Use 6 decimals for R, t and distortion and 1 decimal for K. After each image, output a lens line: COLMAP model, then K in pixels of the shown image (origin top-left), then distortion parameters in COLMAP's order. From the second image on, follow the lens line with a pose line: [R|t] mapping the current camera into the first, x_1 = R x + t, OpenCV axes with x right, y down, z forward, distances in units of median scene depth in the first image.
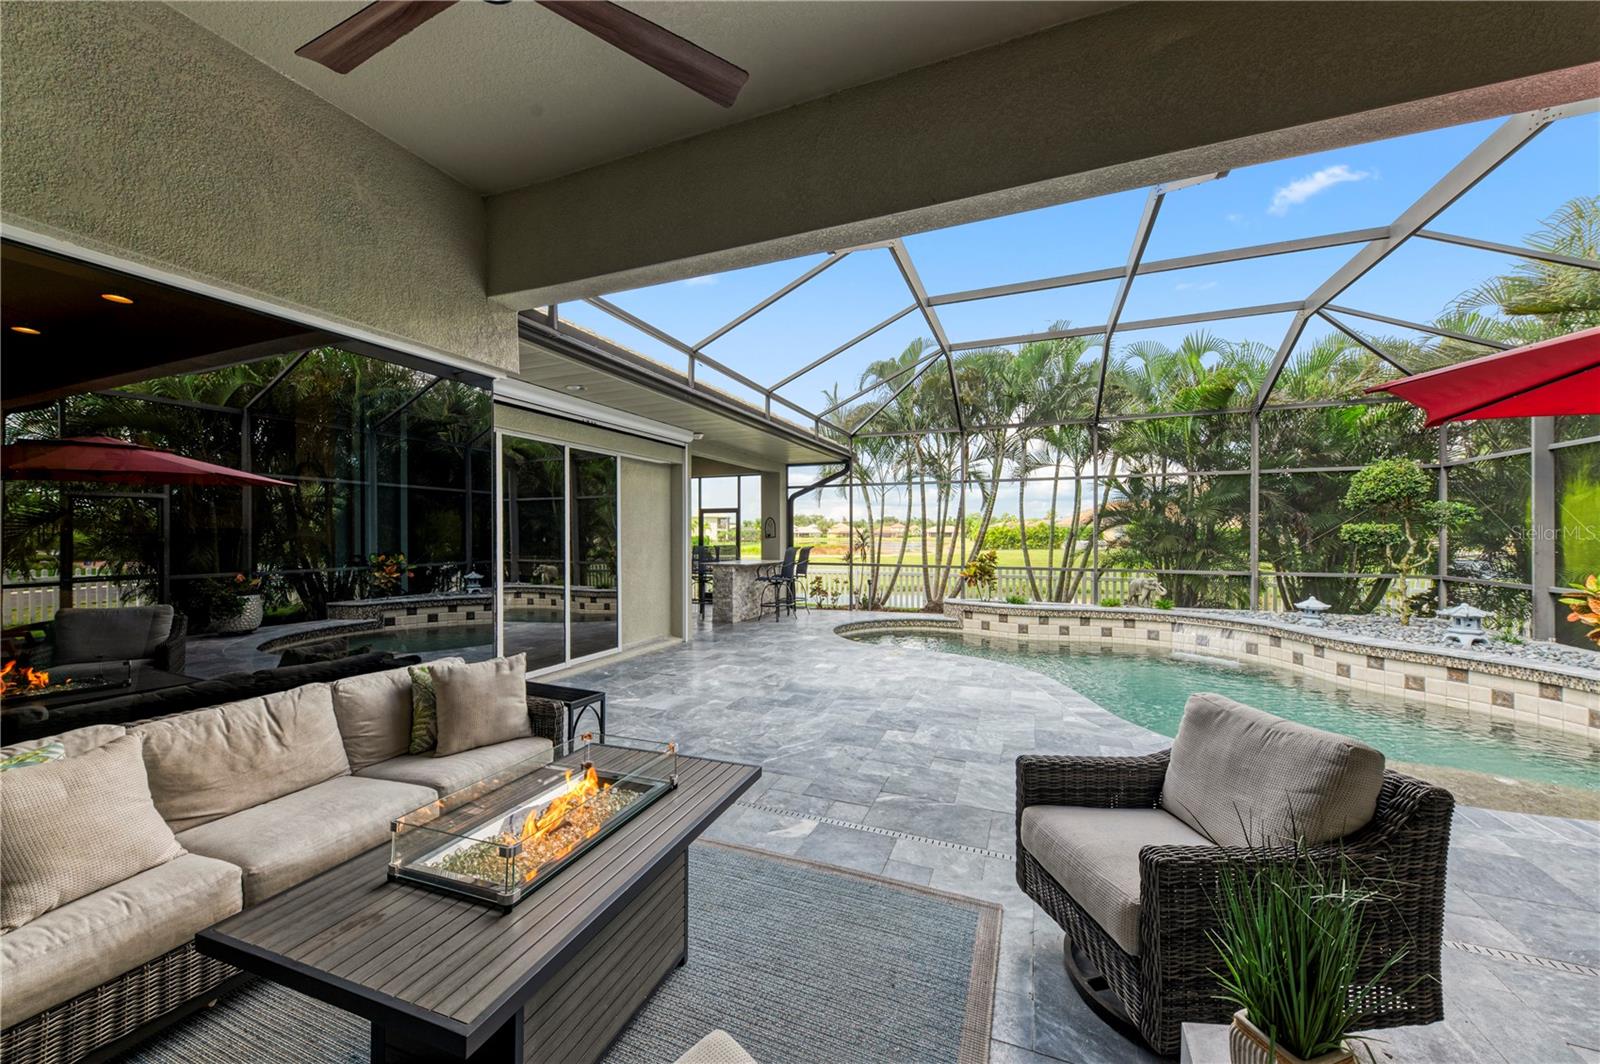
lens RADIAL K [[576.4, 0, 803.8], [0, 576.4, 536.5], [0, 0, 1]] dist [0.008924, -0.000005]
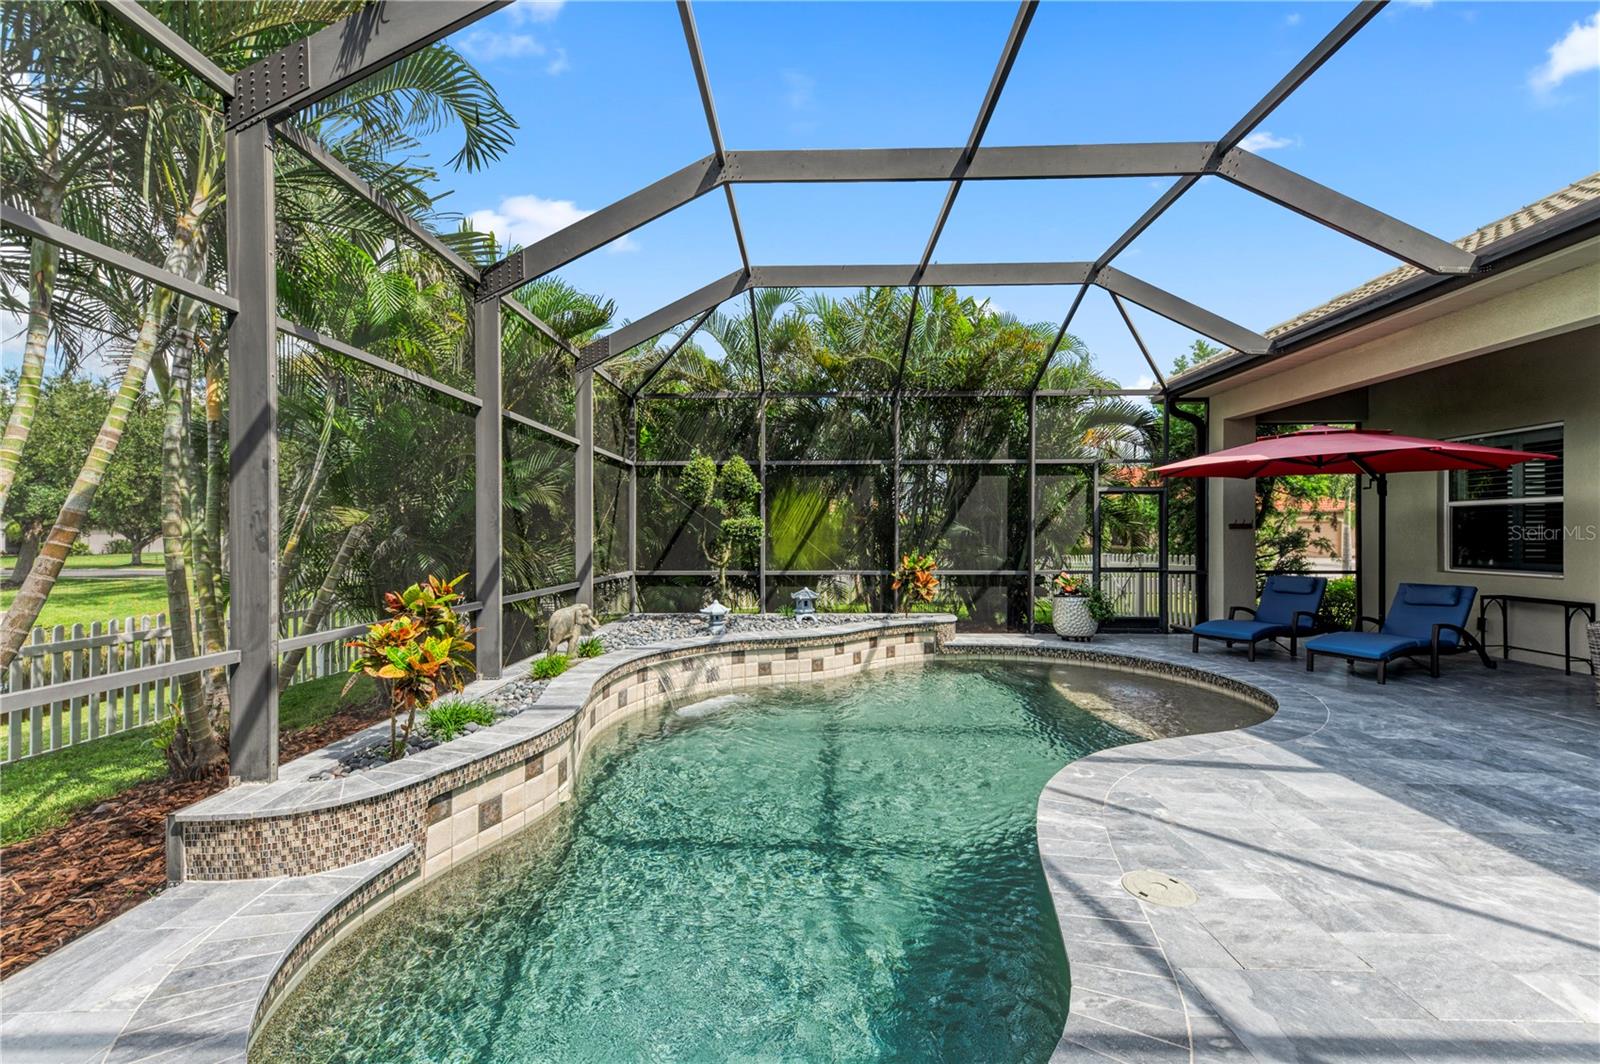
lens RADIAL K [[659.8, 0, 799.5], [0, 659.8, 536.7], [0, 0, 1]] dist [0.022207, -0.005846]
pose [[-0.356732, 0.000122, 0.934207, -0.101678], [0.007681, 0.999967, 0.002803, 0.004250], [-0.934175, 0.008176, -0.356721, 1.167031]]
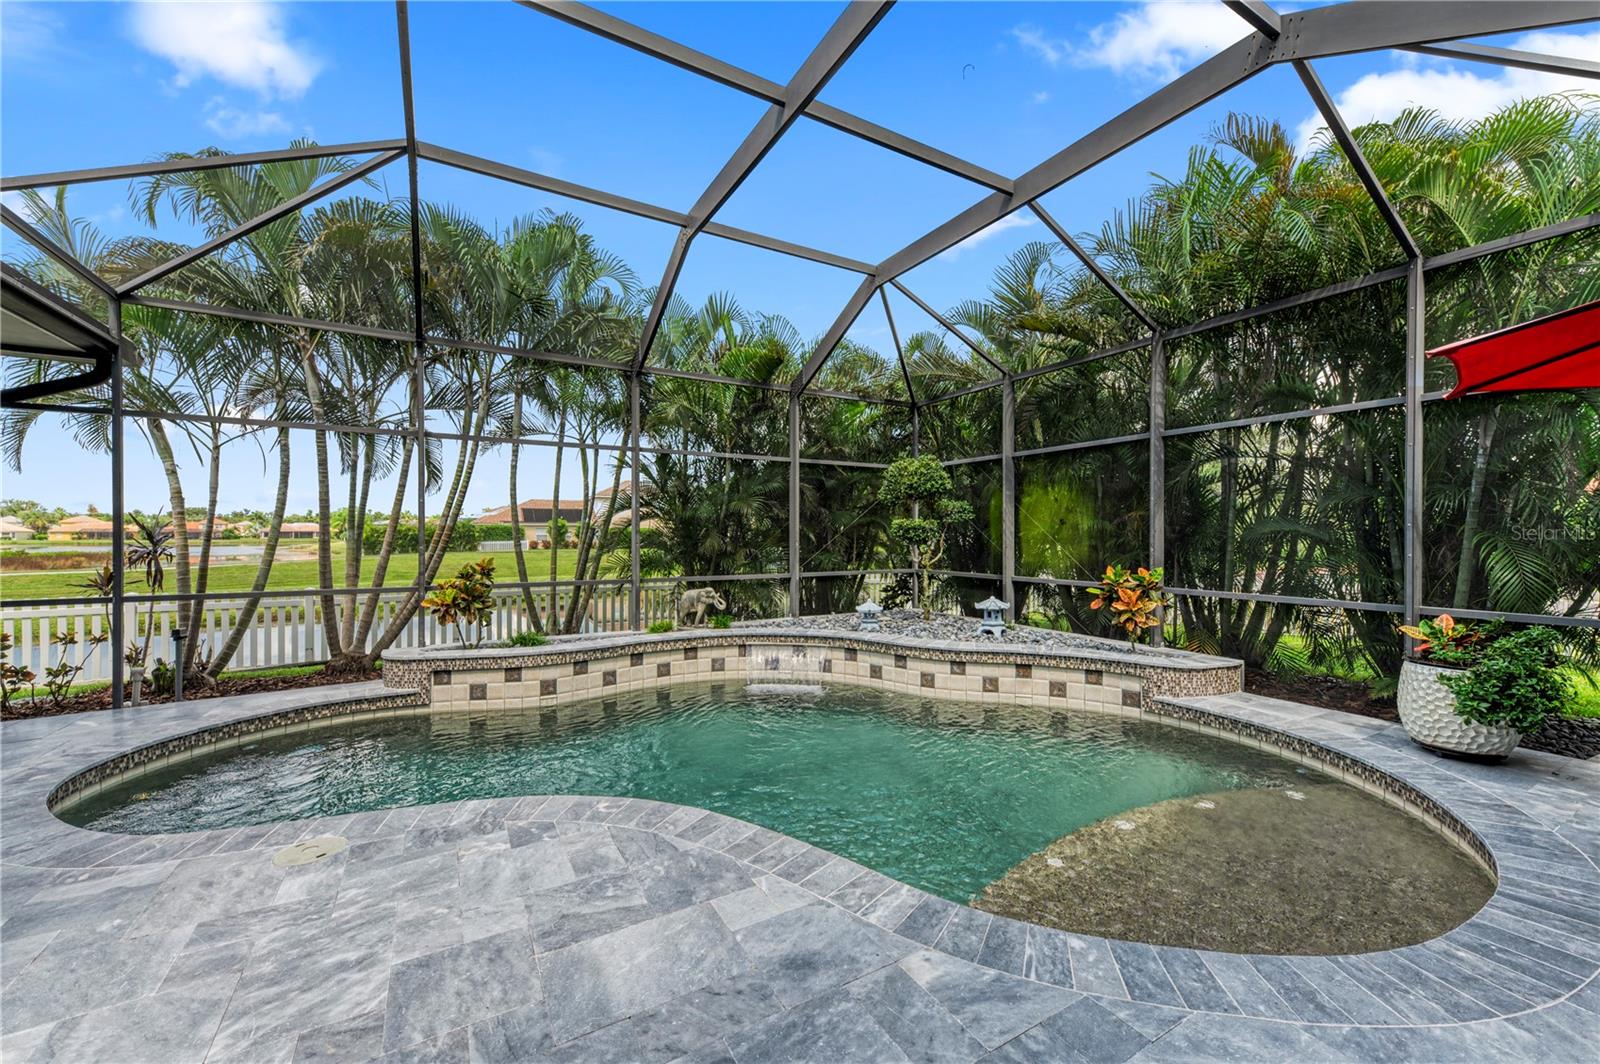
lens RADIAL K [[628.4, 0, 803.6], [0, 628.4, 535.3], [0, 0, 1]] dist [0.010022, -0.000161]
pose [[0.613537, -0.000758, 0.789665, 0.031440], [0.002794, 0.999995, -0.001210, 0.004440], [-0.789661, 0.002949, 0.613537, 0.449478]]
